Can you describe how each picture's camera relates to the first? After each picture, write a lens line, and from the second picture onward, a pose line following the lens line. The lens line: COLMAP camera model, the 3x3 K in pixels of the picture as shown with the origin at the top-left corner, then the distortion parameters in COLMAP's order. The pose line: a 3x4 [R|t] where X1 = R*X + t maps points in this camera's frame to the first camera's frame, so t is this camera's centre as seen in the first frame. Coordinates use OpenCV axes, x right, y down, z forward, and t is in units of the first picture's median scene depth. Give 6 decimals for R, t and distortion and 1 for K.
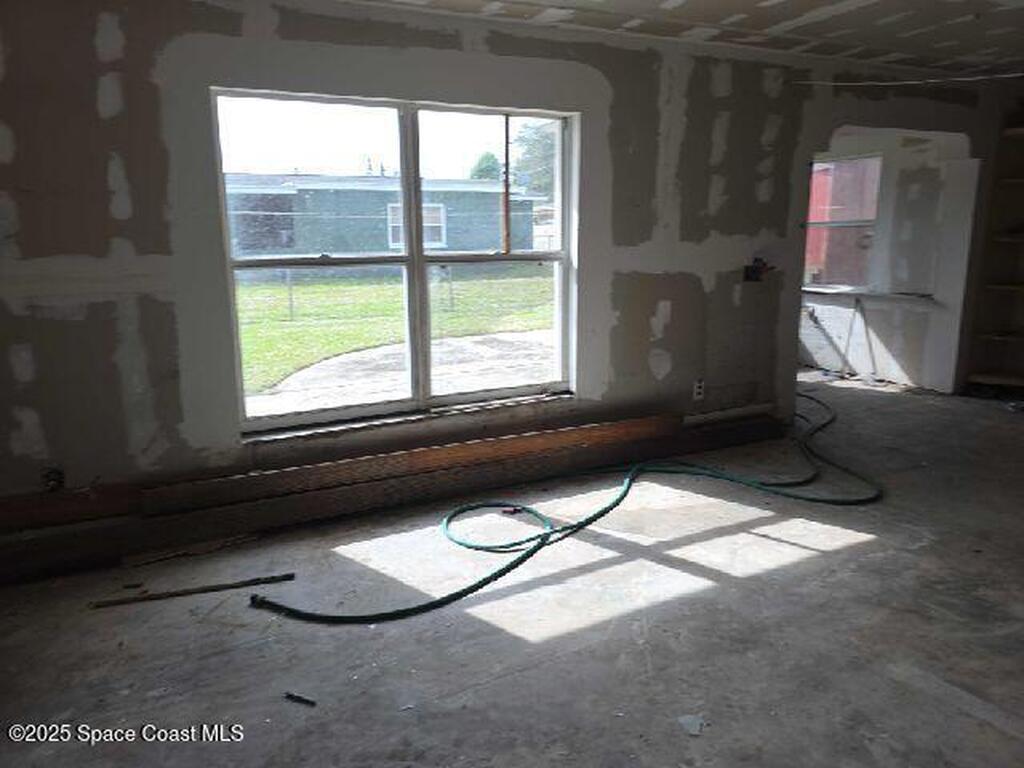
lens RADIAL K [[691.2, 0, 513.9], [0, 691.2, 377.1], [0, 0, 1]] dist [0.061736, -0.057701]
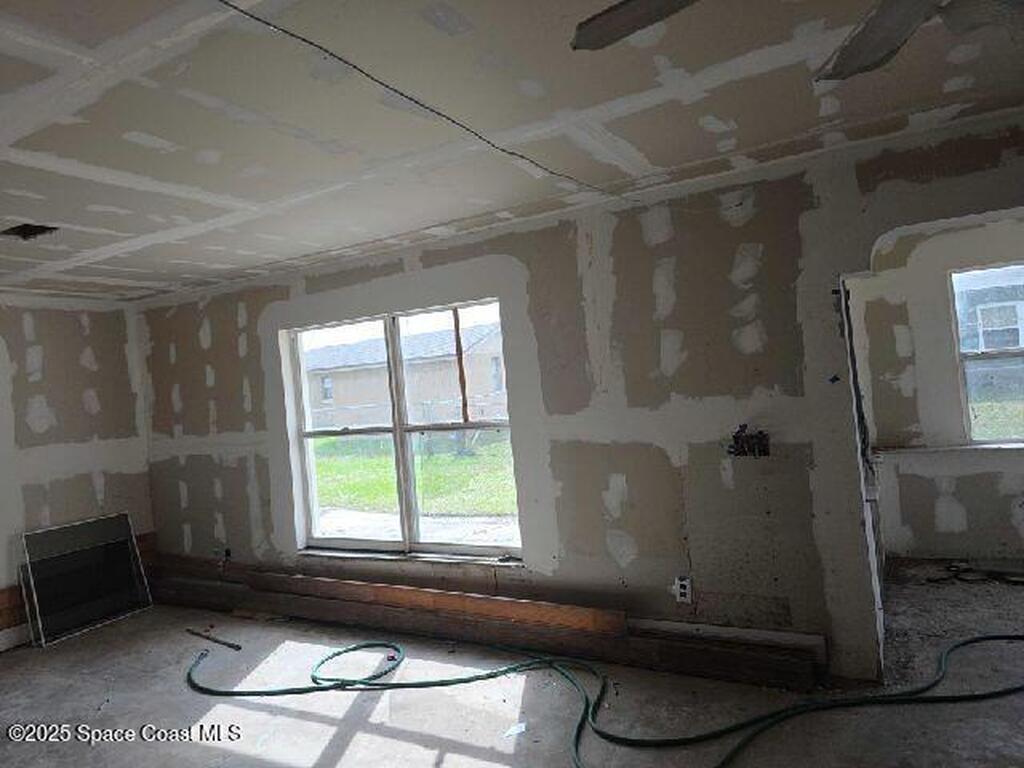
lens RADIAL K [[691.2, 0, 504.5], [0, 691.2, 364.2], [0, 0, 1]] dist [0.061736, -0.057701]
pose [[0.557096, -0.052882, -0.828763, 0.974617], [-0.091087, 0.988058, -0.124275, -0.139945], [0.825438, 0.144723, 0.545626, 0.427402]]
